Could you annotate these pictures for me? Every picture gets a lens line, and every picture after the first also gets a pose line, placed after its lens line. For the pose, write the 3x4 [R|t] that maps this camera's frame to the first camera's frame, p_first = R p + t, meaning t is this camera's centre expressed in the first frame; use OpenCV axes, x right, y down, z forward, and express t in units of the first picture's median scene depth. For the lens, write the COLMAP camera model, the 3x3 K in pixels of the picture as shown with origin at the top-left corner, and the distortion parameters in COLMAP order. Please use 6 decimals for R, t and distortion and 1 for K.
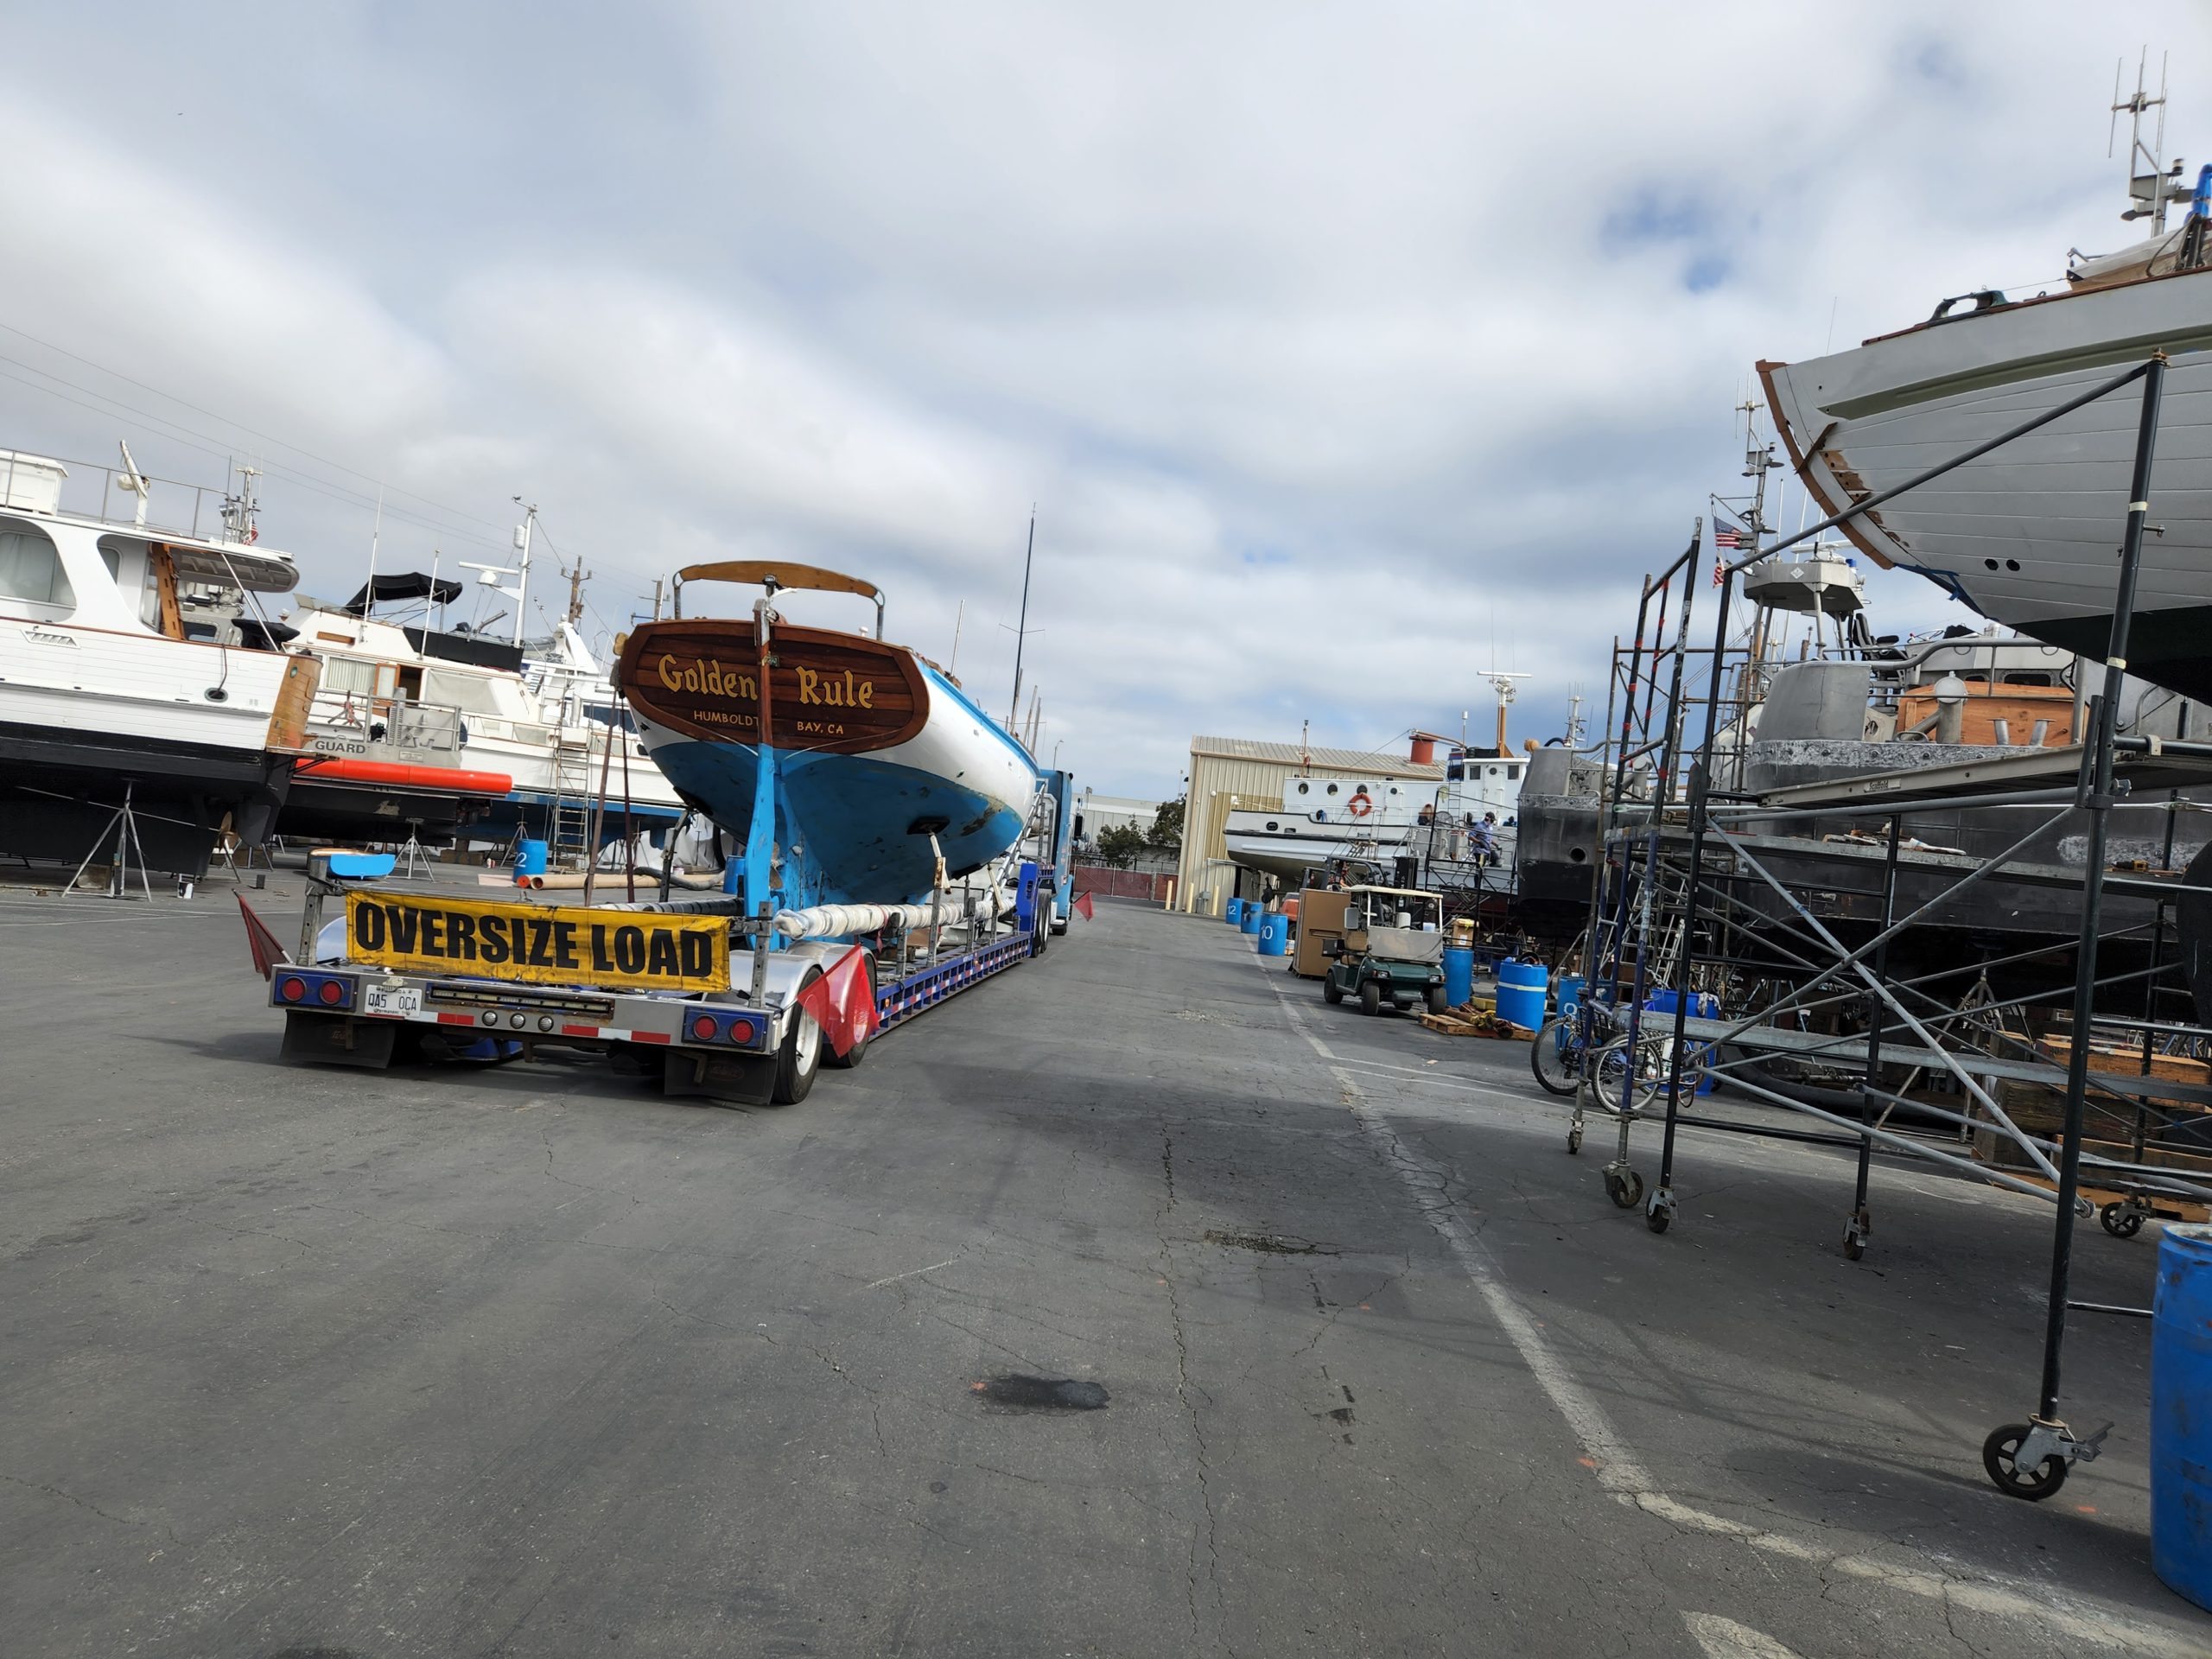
lens RADIAL K [[1483.6, 0, 1105.4], [0, 1483.6, 833.2], [0, 0, 1]] dist [0.065262, -0.046066]
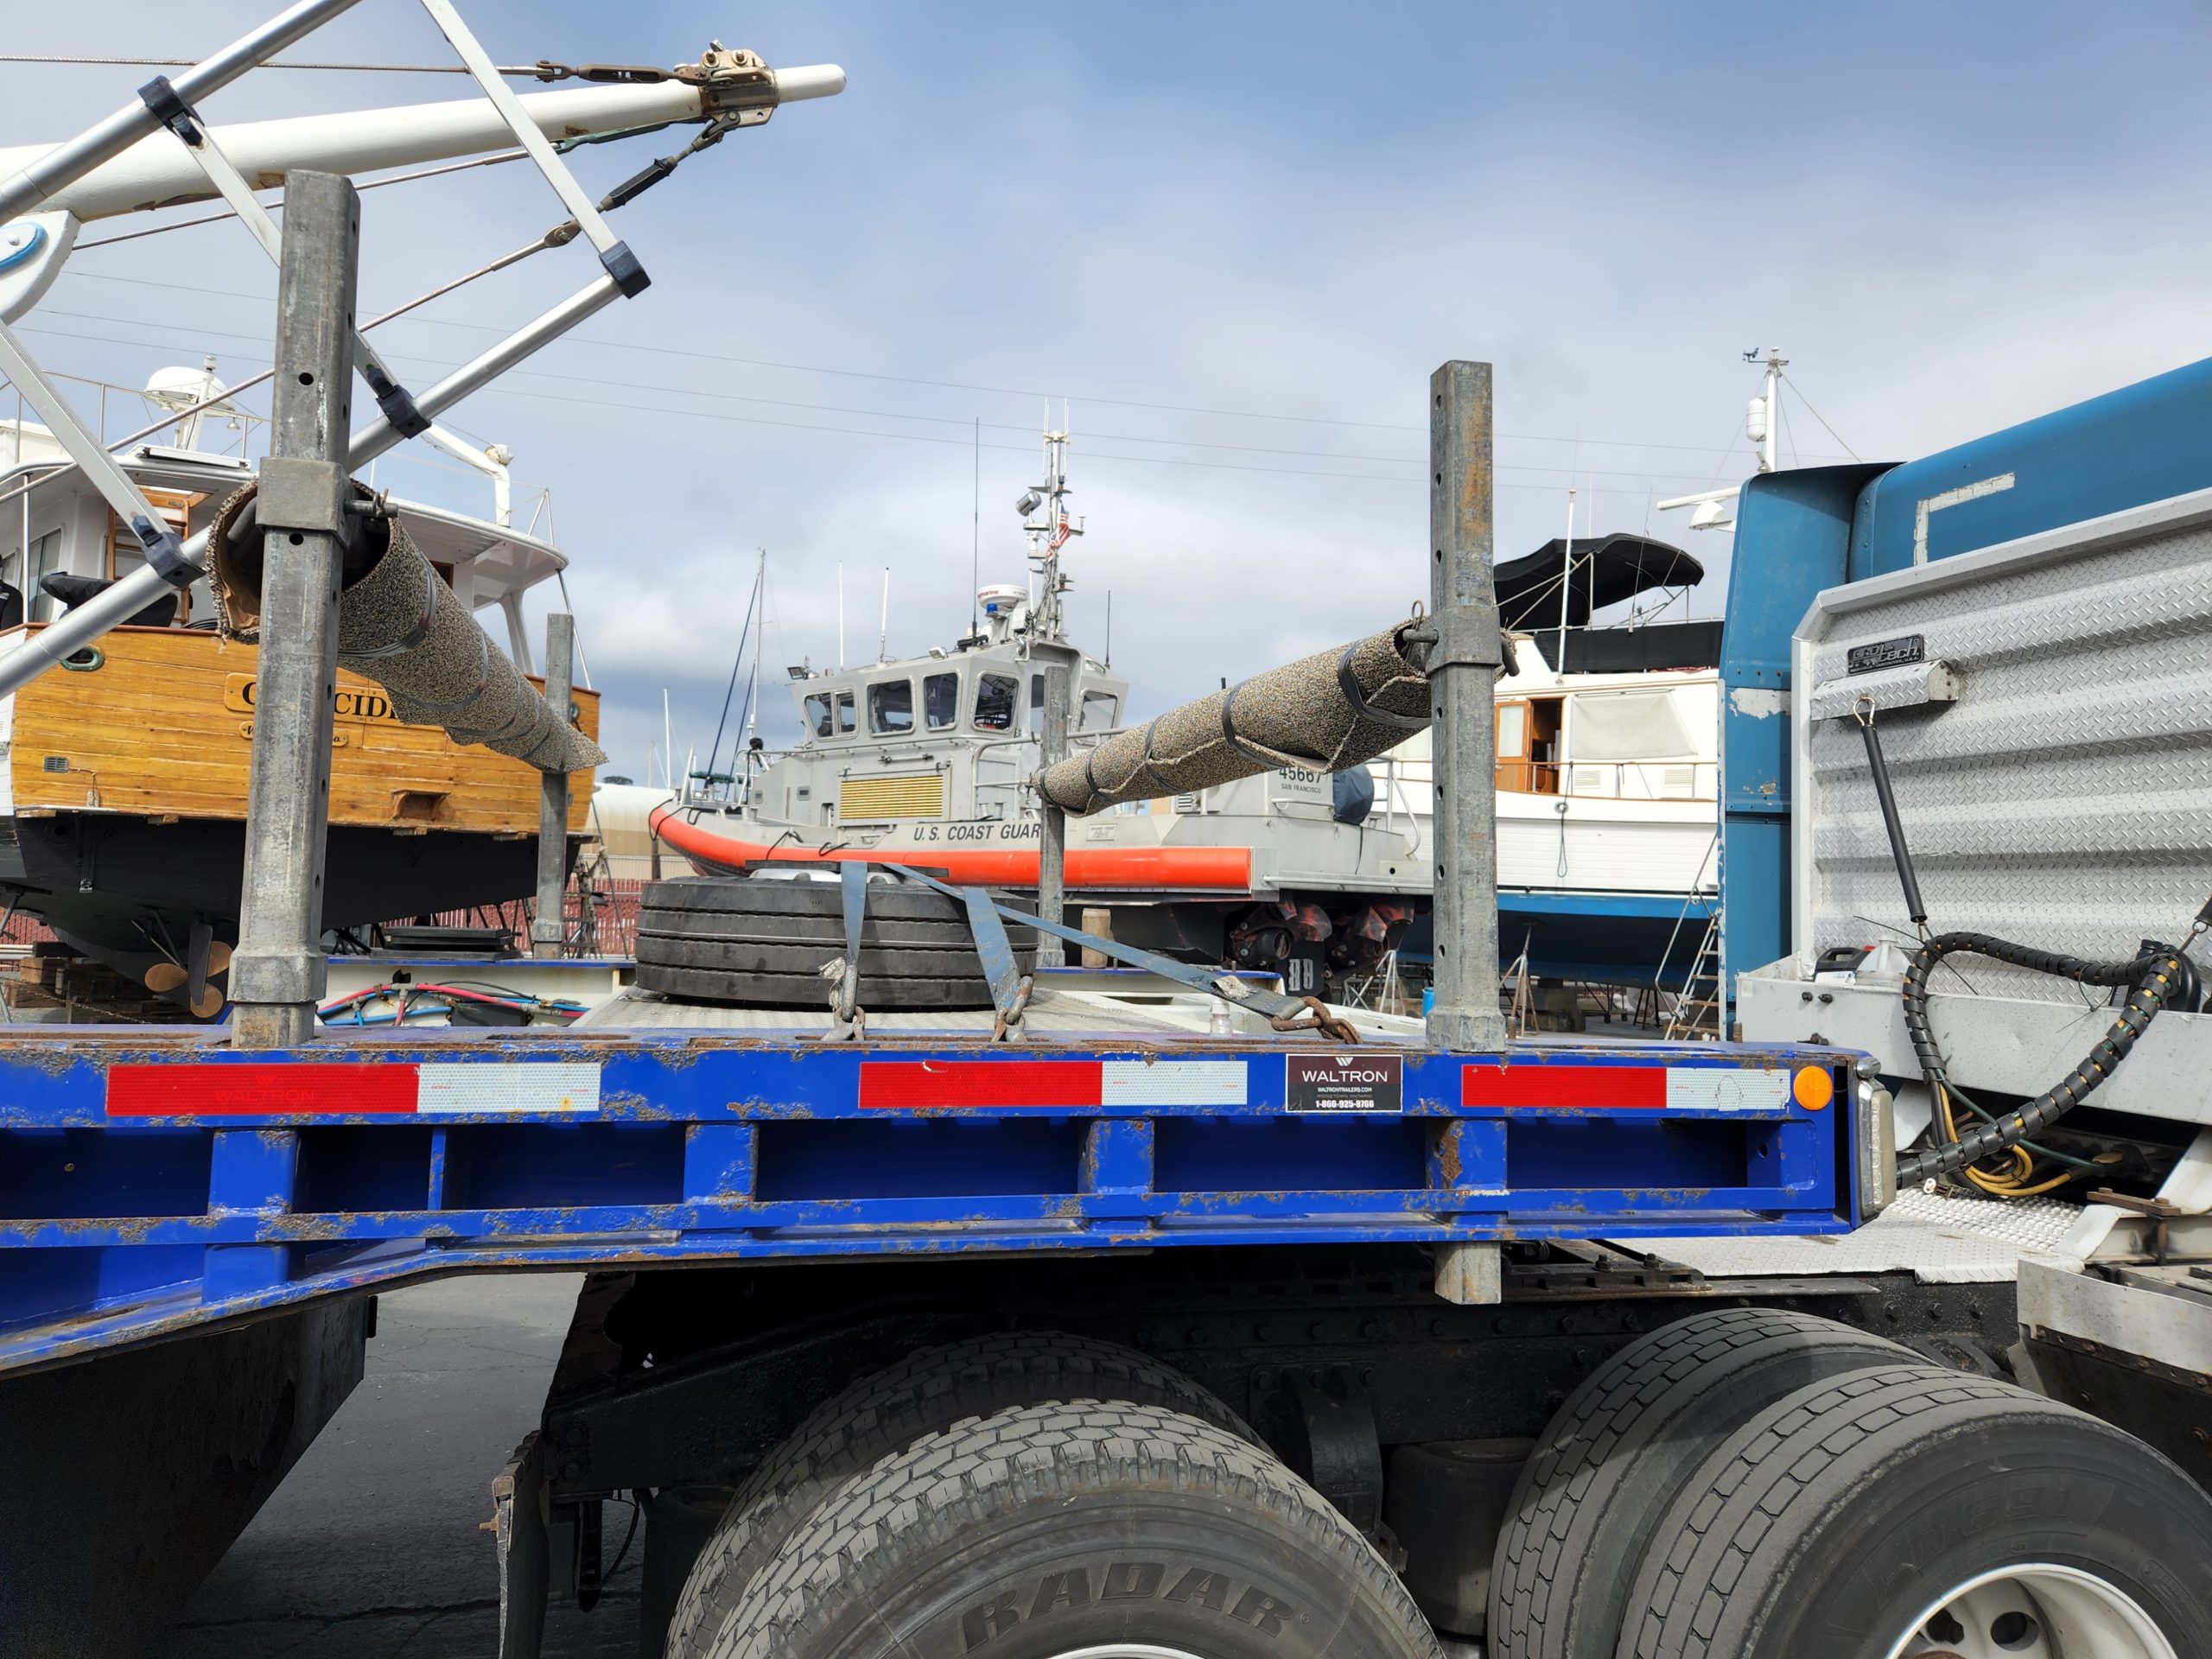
lens RADIAL K [[1483.6, 0, 1103.2], [0, 1483.6, 825.7], [0, 0, 1]] dist [0.065262, -0.046066]
pose [[0.325795, -0.146534, -0.934016, 0.025329], [0.027796, 0.988974, -0.145461, 0.040868], [0.945032, 0.021429, 0.326276, 1.671443]]
